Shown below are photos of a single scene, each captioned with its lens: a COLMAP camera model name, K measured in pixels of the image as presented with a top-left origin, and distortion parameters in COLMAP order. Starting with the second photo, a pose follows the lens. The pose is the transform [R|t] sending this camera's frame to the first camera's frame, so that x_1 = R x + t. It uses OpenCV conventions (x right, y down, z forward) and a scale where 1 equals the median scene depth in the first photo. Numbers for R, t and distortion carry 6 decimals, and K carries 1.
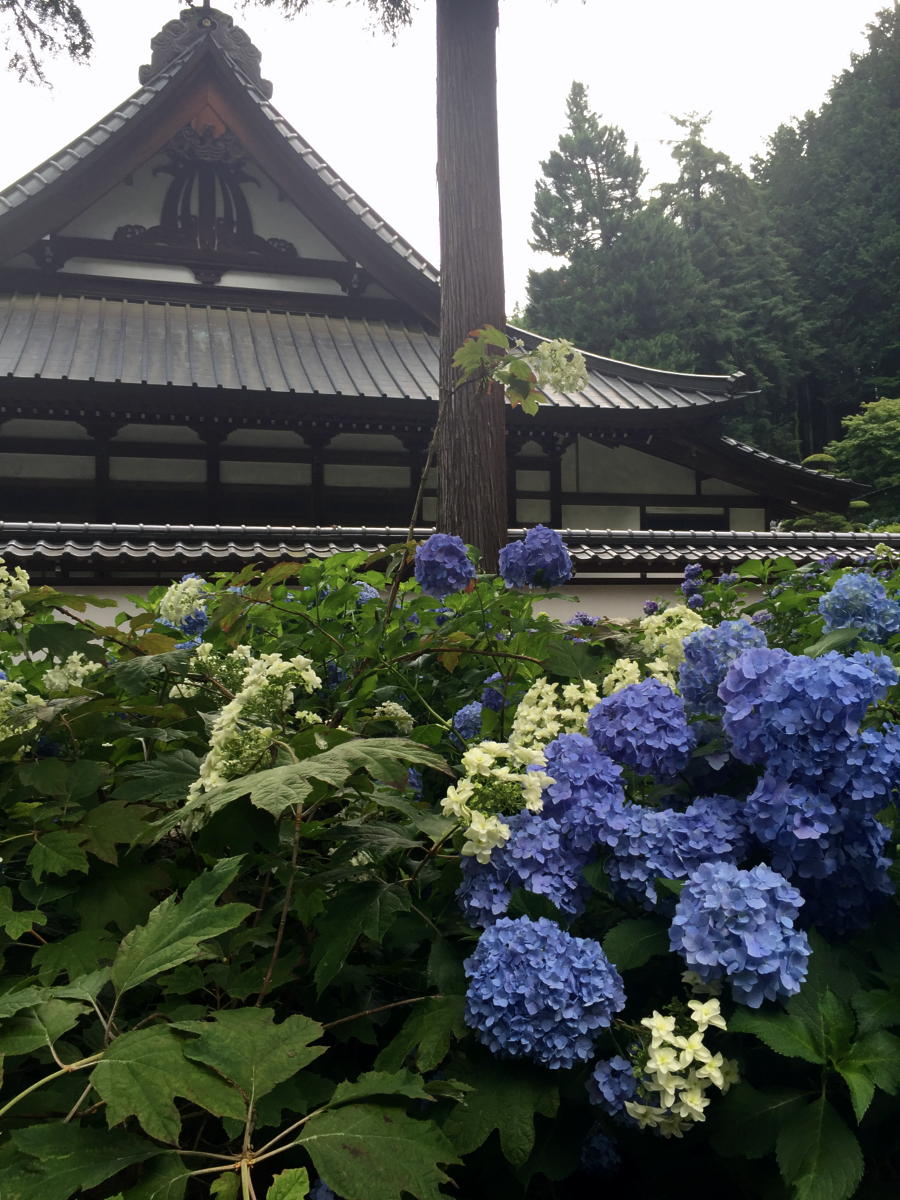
lens RADIAL K [[1029.5, 0, 452.2], [0, 1029.5, 617.1], [0, 0, 1]] dist [0.063938, -0.083089]
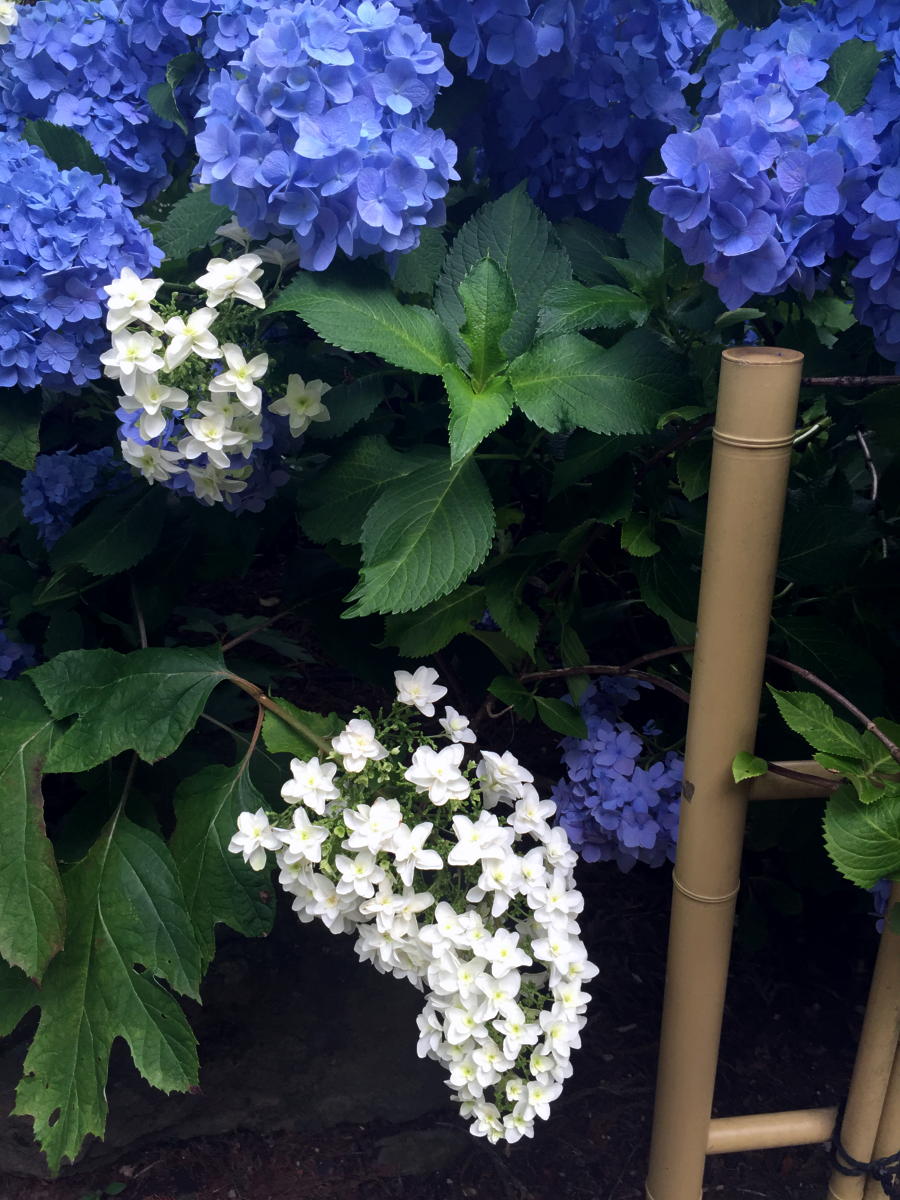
lens RADIAL K [[1029.5, 0, 451.9], [0, 1029.5, 604.0], [0, 0, 1]] dist [0.063938, -0.083089]
pose [[0.999221, 0.031714, -0.023466, 0.666631], [-0.018452, 0.901415, 0.432563, 0.532384], [0.034871, -0.431793, 0.901298, 0.806474]]
